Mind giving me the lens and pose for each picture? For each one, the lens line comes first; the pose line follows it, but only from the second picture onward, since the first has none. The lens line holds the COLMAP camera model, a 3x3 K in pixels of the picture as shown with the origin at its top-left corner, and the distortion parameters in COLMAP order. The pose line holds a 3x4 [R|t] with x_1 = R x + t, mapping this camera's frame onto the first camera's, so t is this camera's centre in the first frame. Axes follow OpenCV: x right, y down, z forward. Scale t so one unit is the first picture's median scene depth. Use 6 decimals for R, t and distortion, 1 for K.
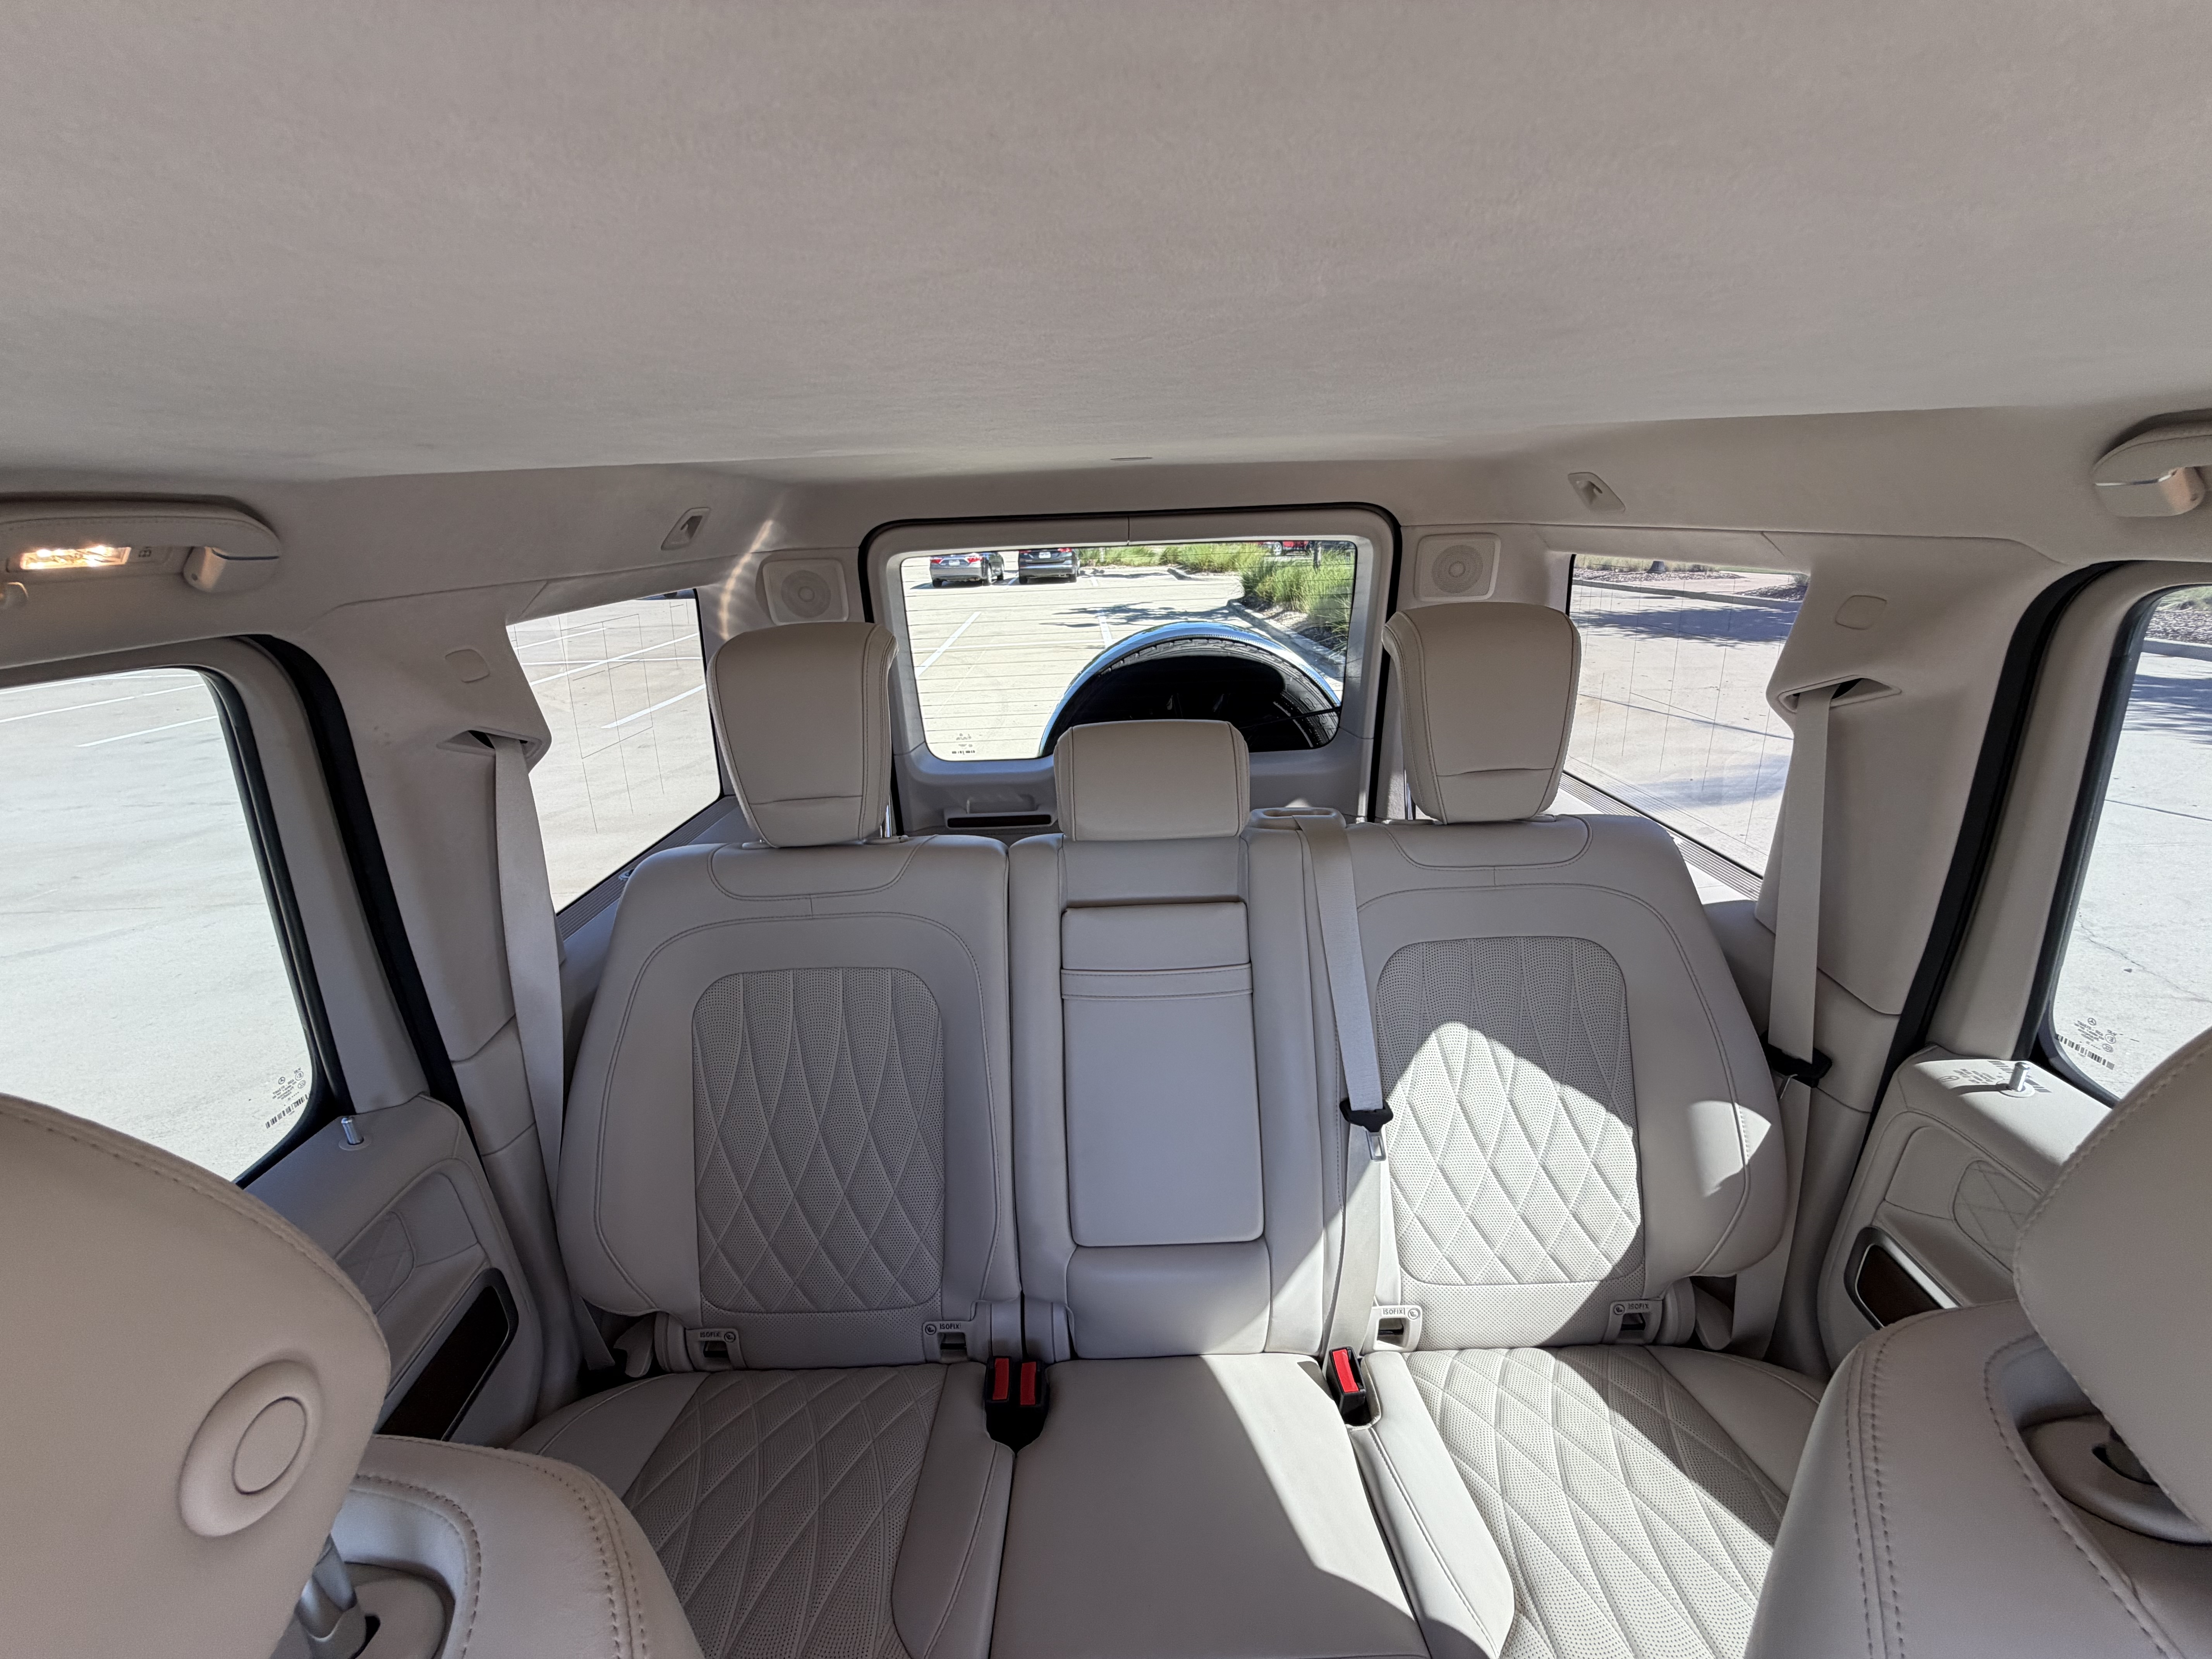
lens RADIAL K [[879.1, 0, 1102.8], [0, 879.1, 830.0], [0, 0, 1]] dist [-0.000779, -0.000836]
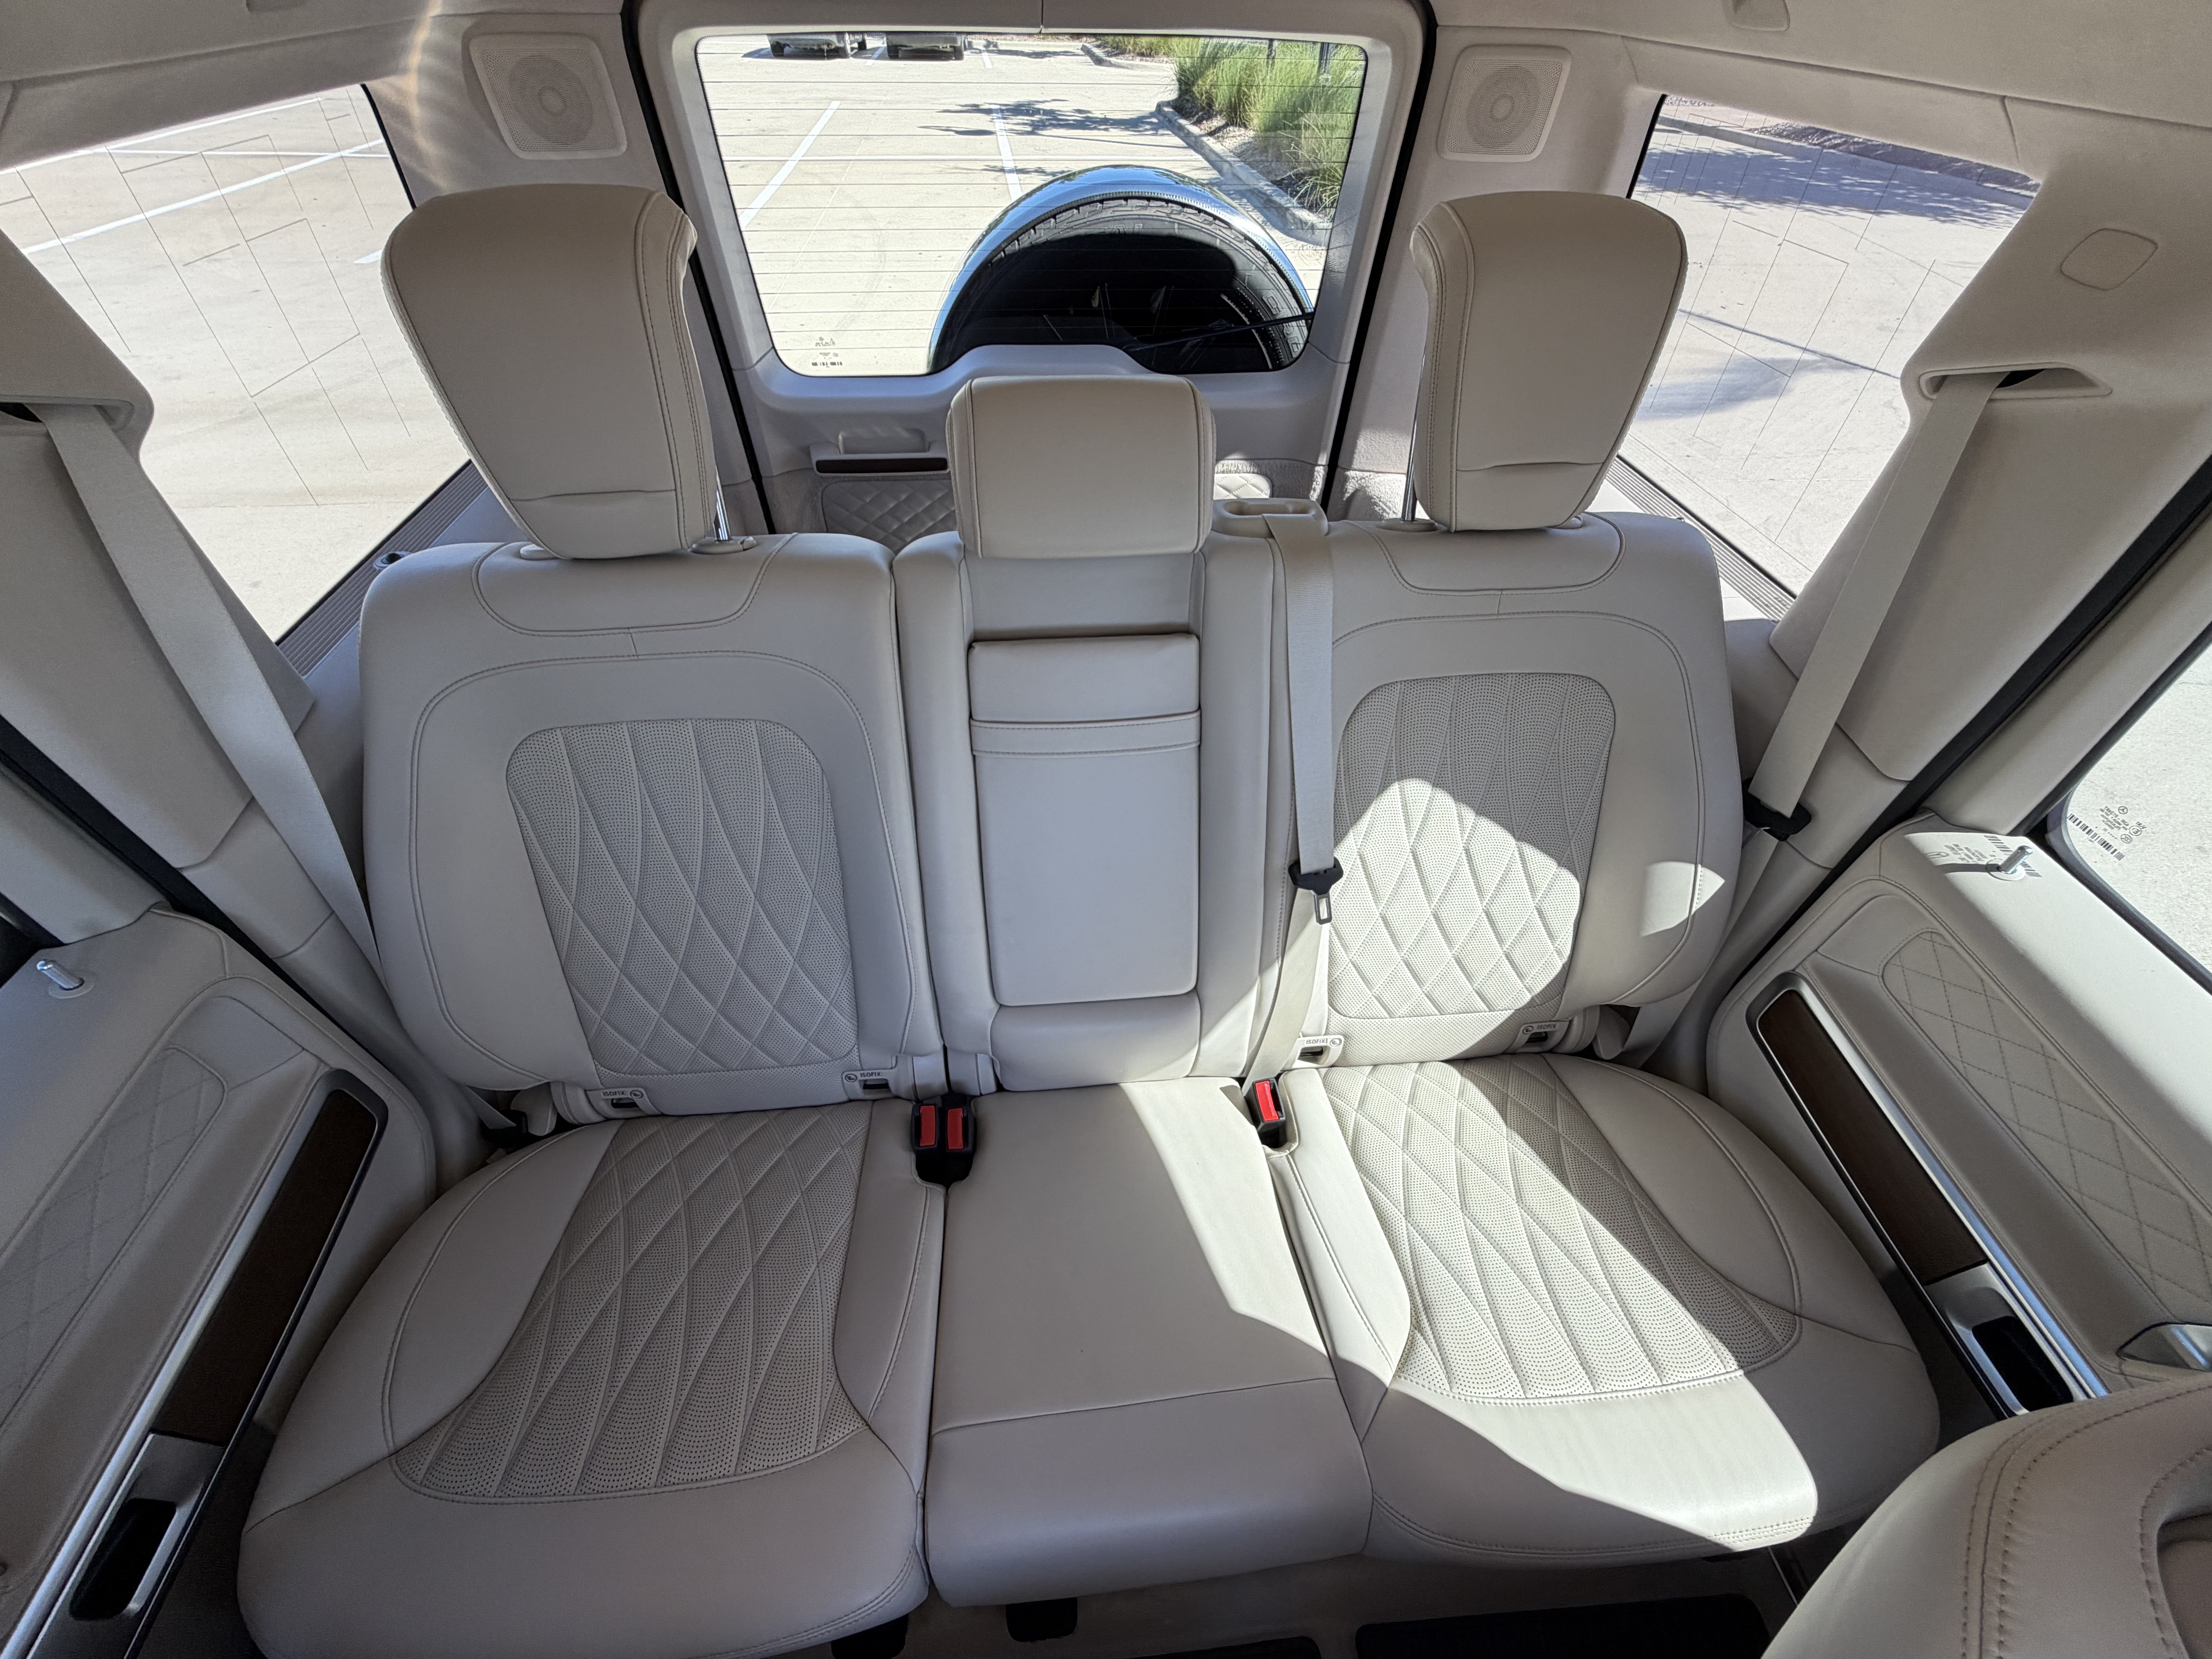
lens RADIAL K [[879.1, 0, 1102.2], [0, 879.1, 828.9], [0, 0, 1]] dist [-0.000779, -0.000836]
pose [[0.994996, -0.023996, 0.096990, -0.007334], [-0.019718, 0.904481, 0.426059, -0.100407], [-0.097949, -0.425839, 0.899481, 0.216944]]
